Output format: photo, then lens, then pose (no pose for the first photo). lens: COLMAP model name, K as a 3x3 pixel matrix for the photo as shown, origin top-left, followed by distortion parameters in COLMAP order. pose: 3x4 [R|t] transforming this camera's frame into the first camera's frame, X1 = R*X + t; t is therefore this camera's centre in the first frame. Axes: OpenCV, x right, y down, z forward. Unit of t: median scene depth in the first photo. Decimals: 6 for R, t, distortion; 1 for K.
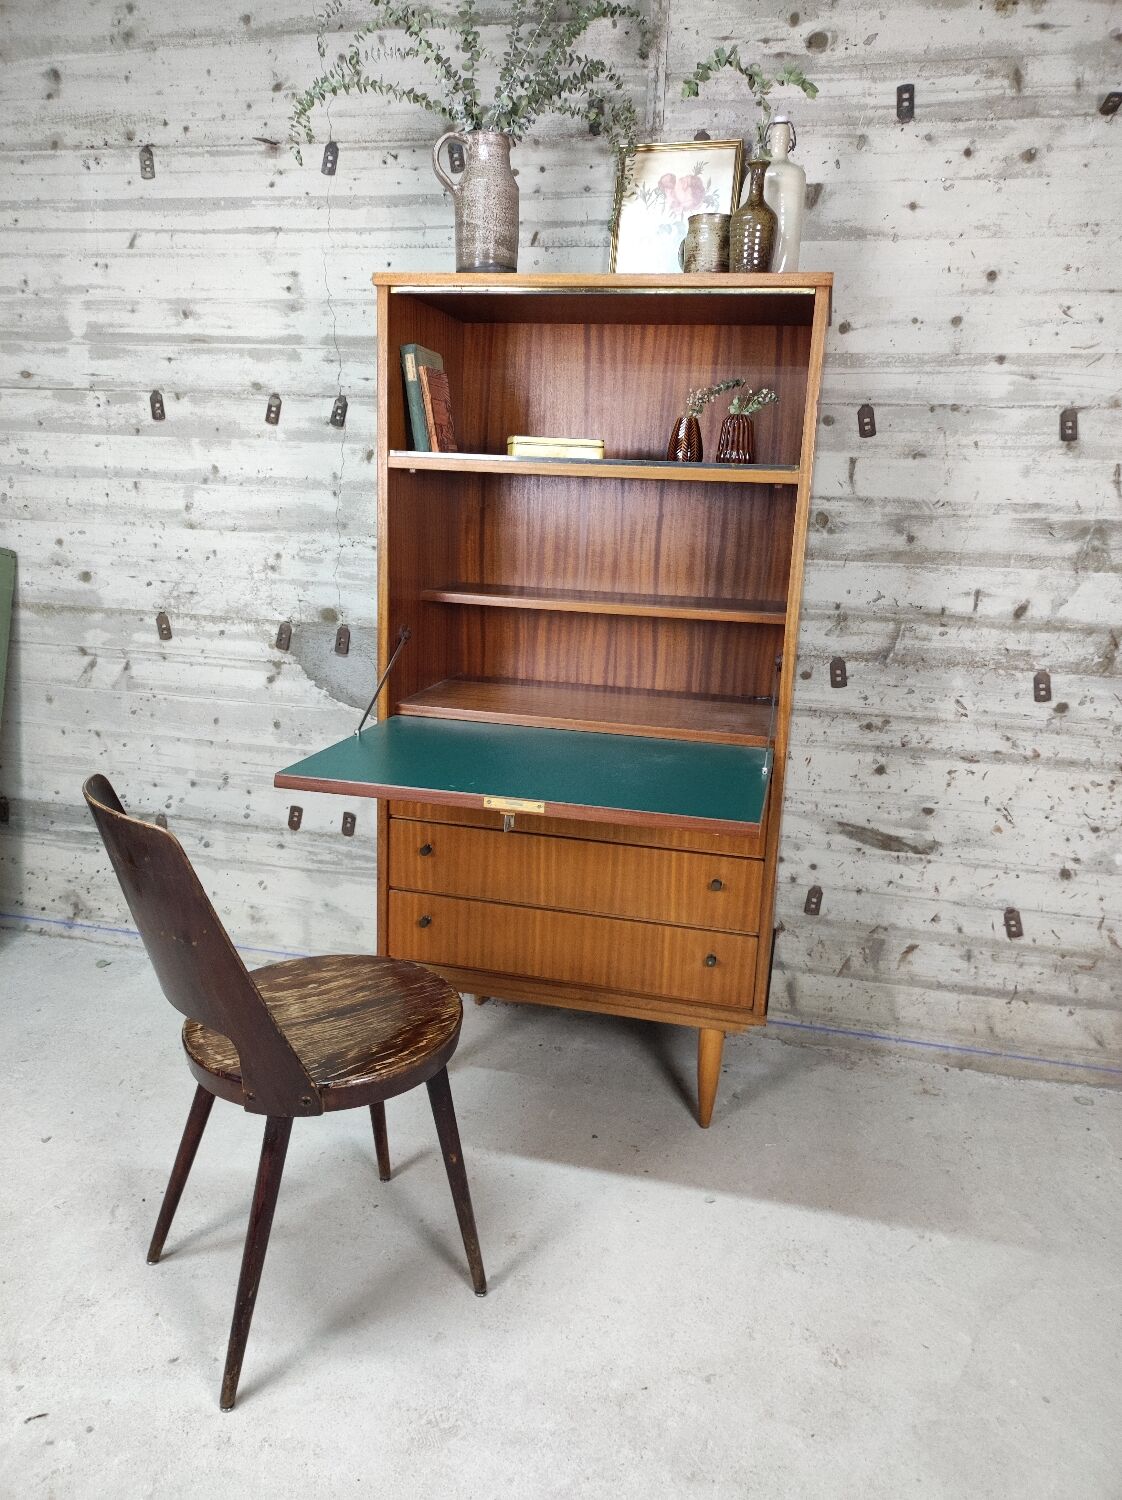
lens RADIAL K [[1101.9, 0, 560.1], [0, 1101.9, 742.6], [0, 0, 1]] dist [0.028917, -0.025025]
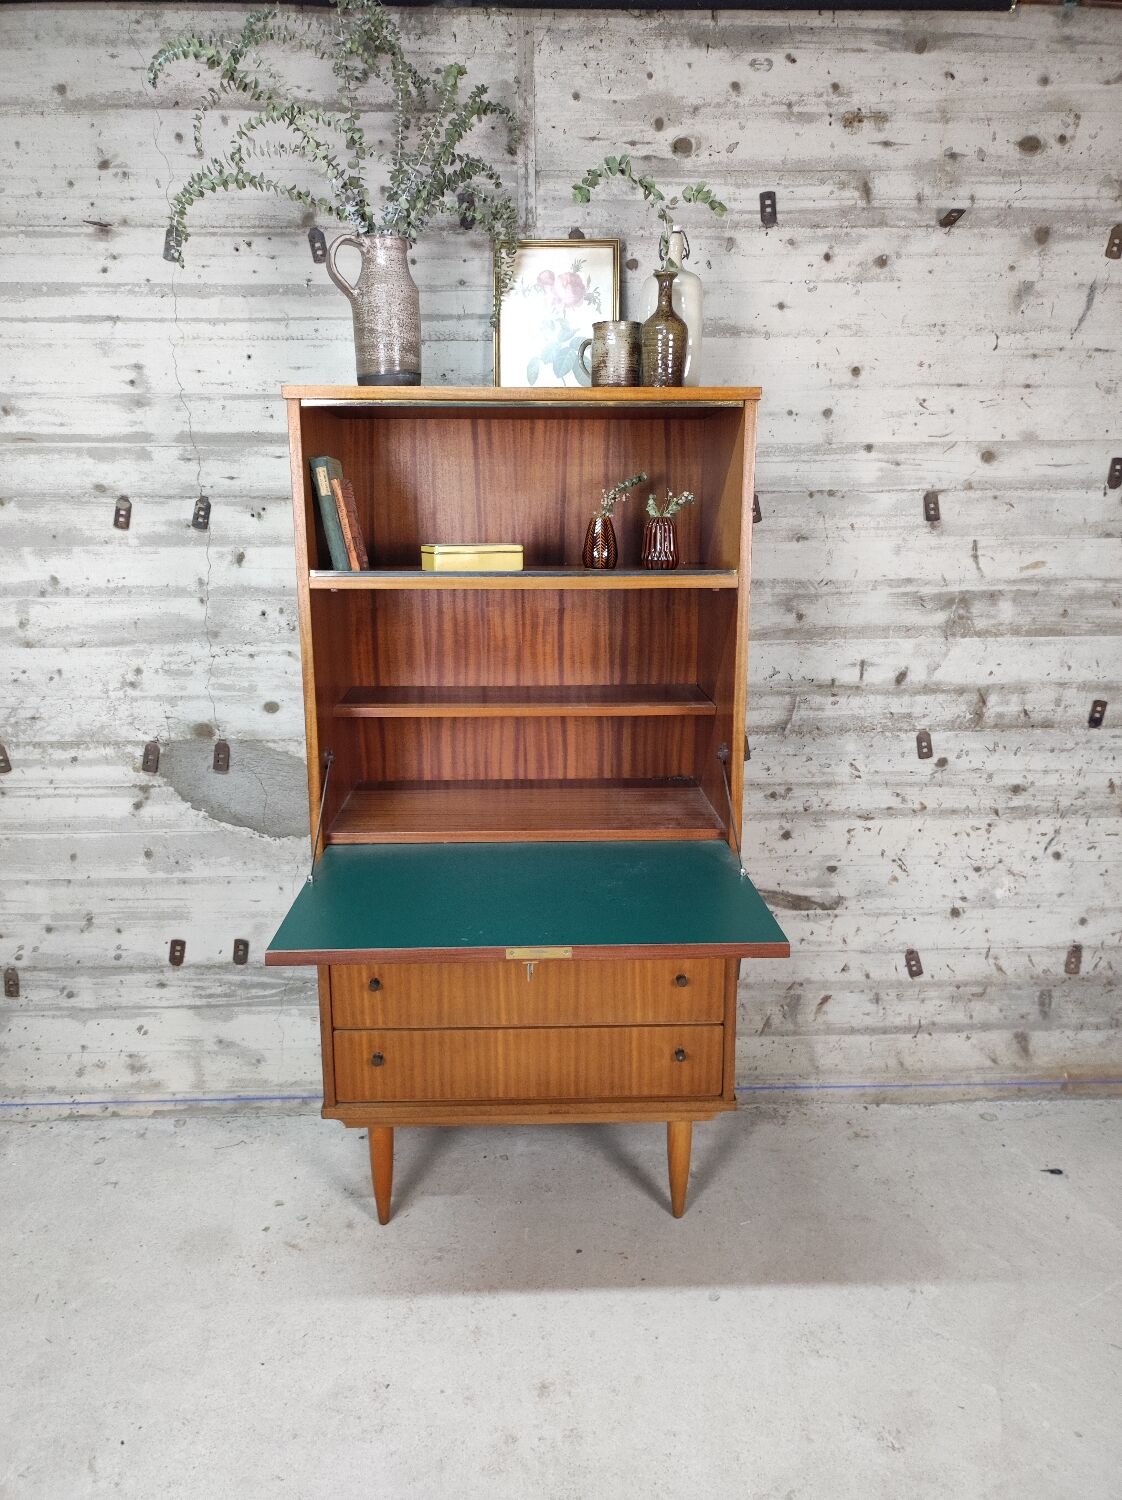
lens RADIAL K [[1101.9, 0, 557.8], [0, 1101.9, 742.7], [0, 0, 1]] dist [0.028917, -0.025025]
pose [[0.964642, -0.096270, 0.245354, -0.167510], [0.098892, 0.995097, 0.001639, -0.086292], [-0.244309, 0.022682, 0.969432, 0.040620]]
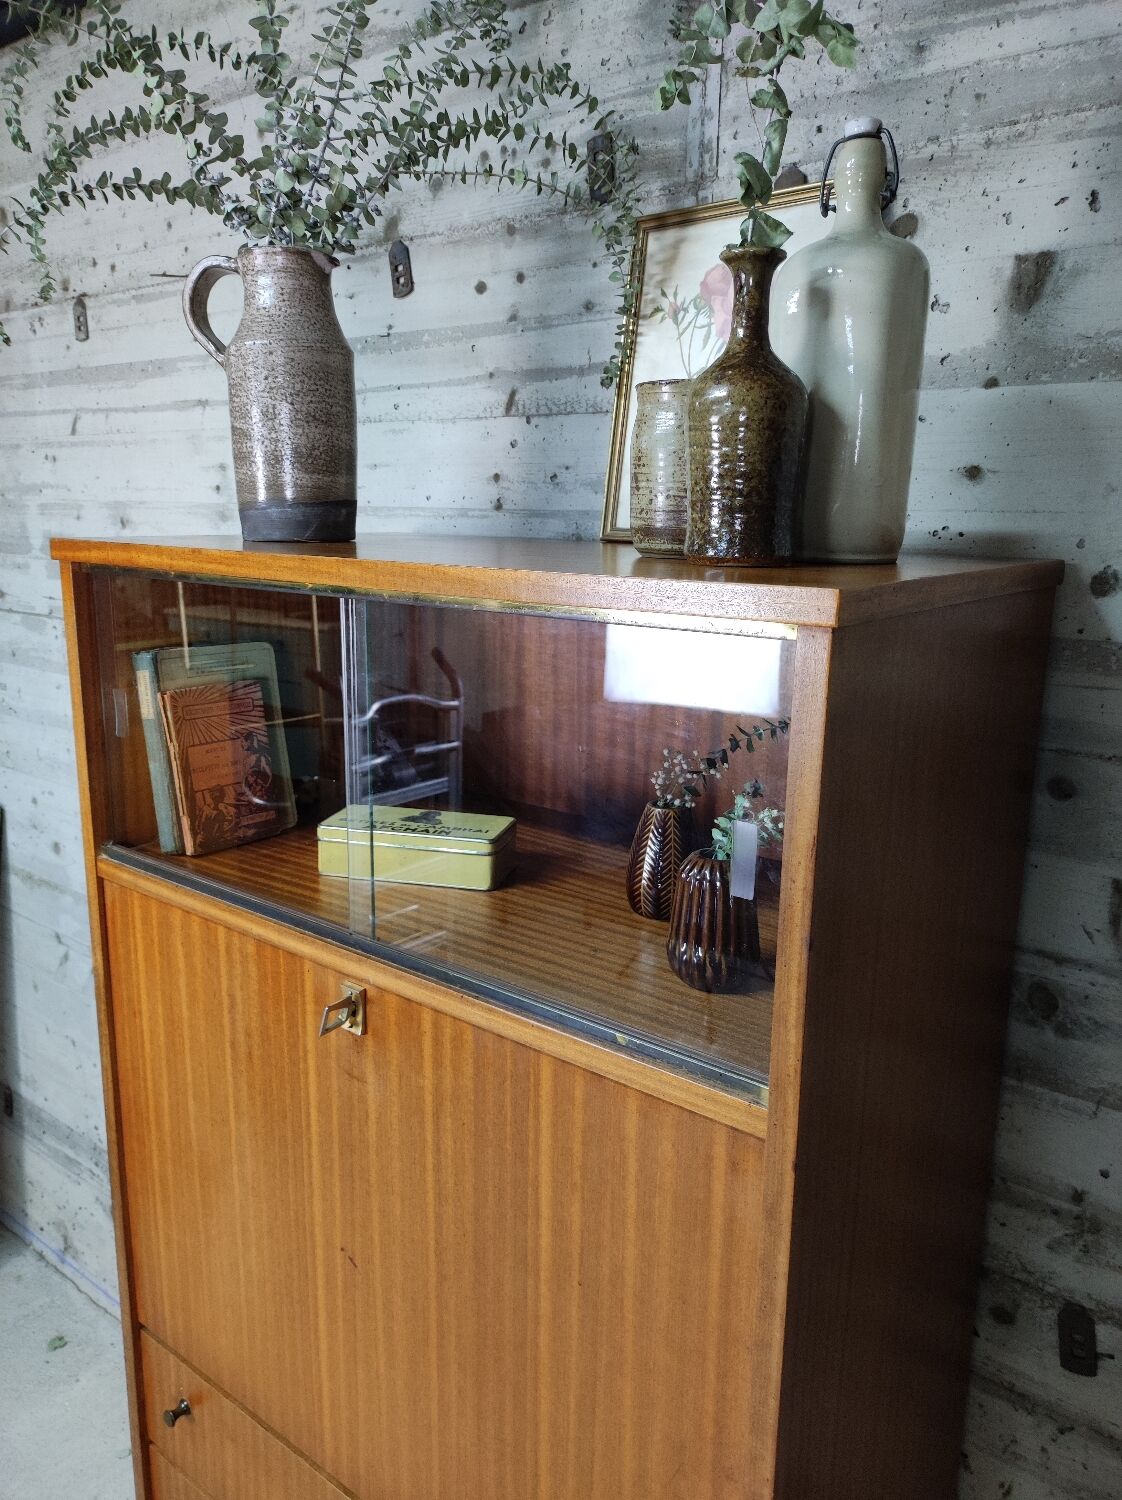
lens RADIAL K [[1101.9, 0, 558.0], [0, 1101.9, 744.2], [0, 0, 1]] dist [0.028917, -0.025025]
pose [[0.910430, 0.062340, -0.408940, 0.230728], [-0.072154, 0.997356, -0.008598, -0.279403], [0.407323, 0.037334, 0.912521, 0.509249]]
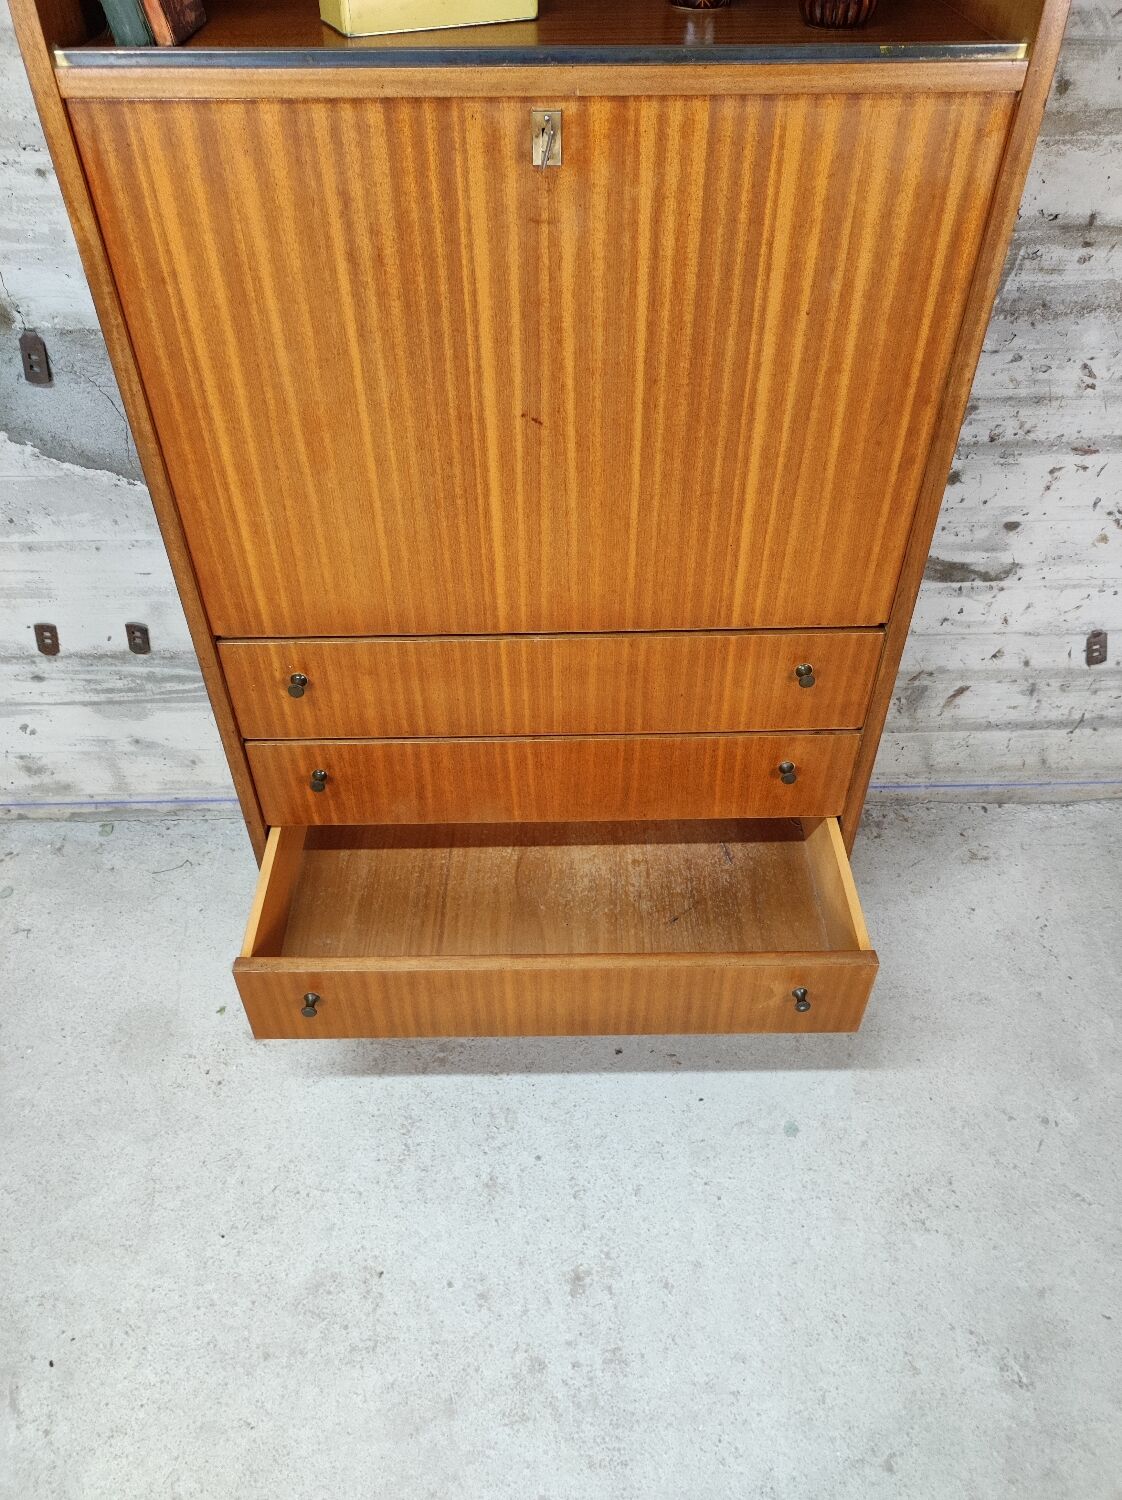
lens RADIAL K [[1101.9, 0, 563.1], [0, 1101.9, 743.0], [0, 0, 1]] dist [0.028917, -0.025025]
pose [[0.966422, -0.203303, 0.157151, -0.075989], [0.098441, 0.857842, 0.504397, -0.200569], [-0.237356, -0.471990, 0.849051, 0.417120]]
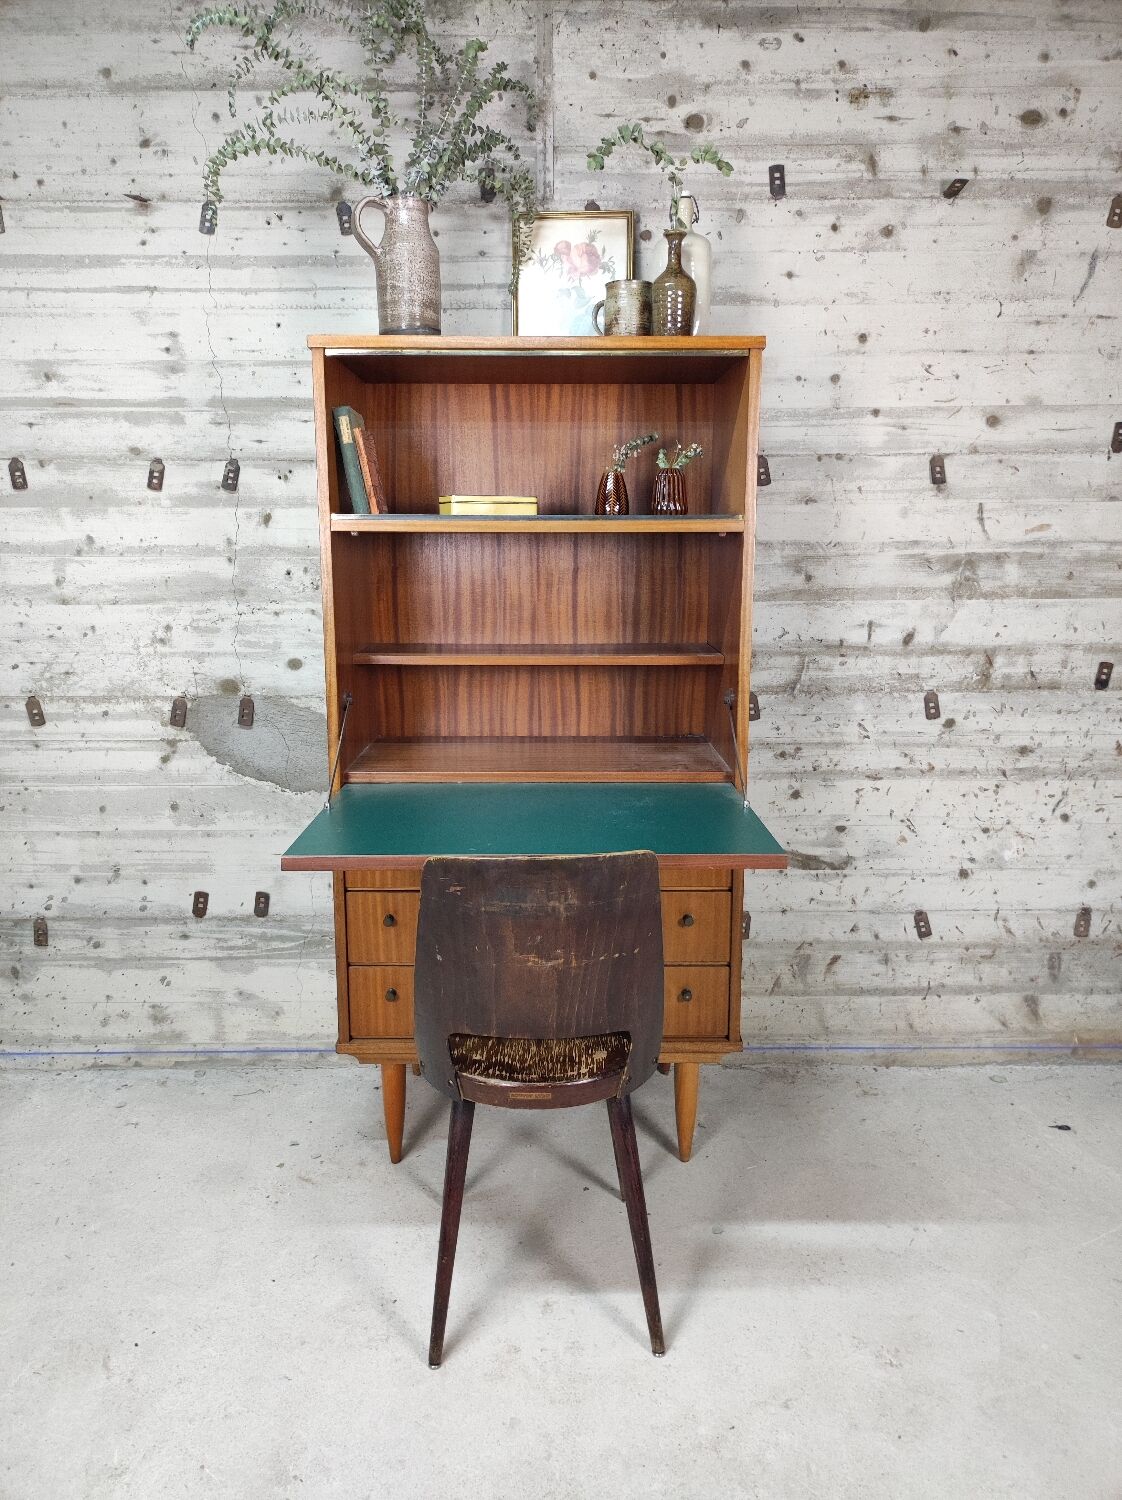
lens RADIAL K [[1101.9, 0, 557.2], [0, 1101.9, 742.7], [0, 0, 1]] dist [0.028917, -0.025025]
pose [[0.971409, -0.081493, 0.222989, -0.167001], [0.090903, 0.995337, -0.032250, -0.011866], [-0.219321, 0.051598, 0.974287, 0.014537]]
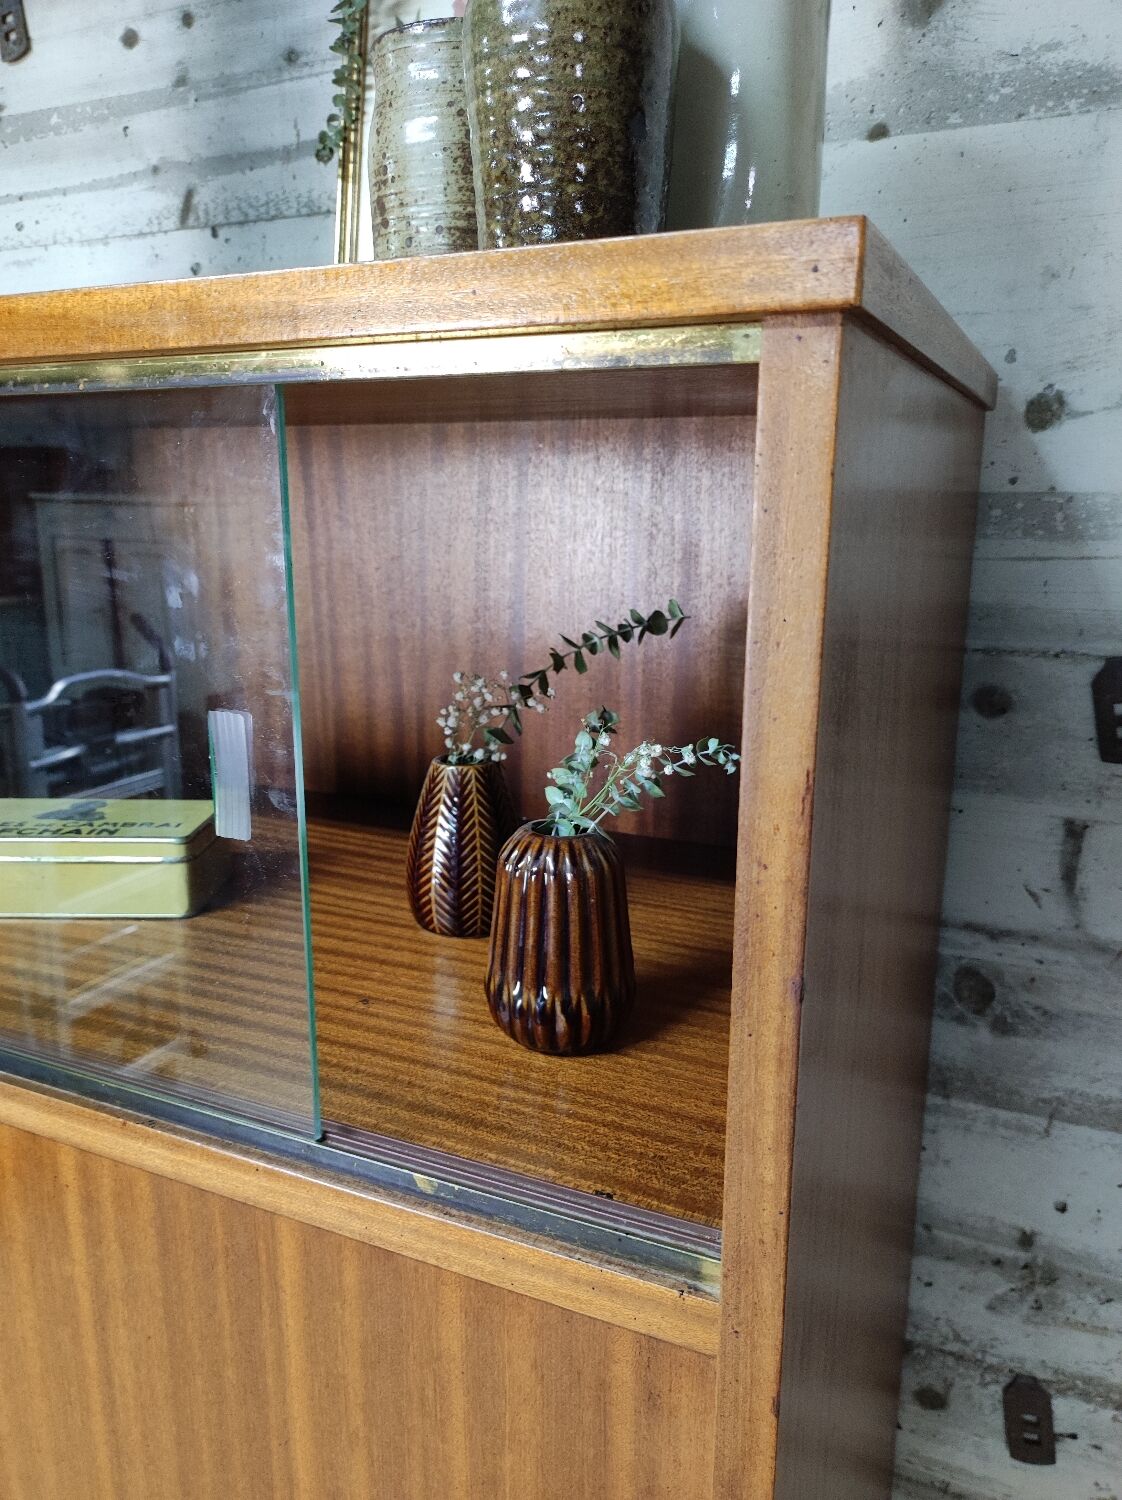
lens RADIAL K [[1101.9, 0, 559.4], [0, 1101.9, 745.4], [0, 0, 1]] dist [0.028917, -0.025025]
pose [[0.980503, 0.006755, -0.196387, 0.177445], [-0.007211, 0.999973, -0.001607, -0.266786], [0.196371, 0.002991, 0.980525, 0.642817]]
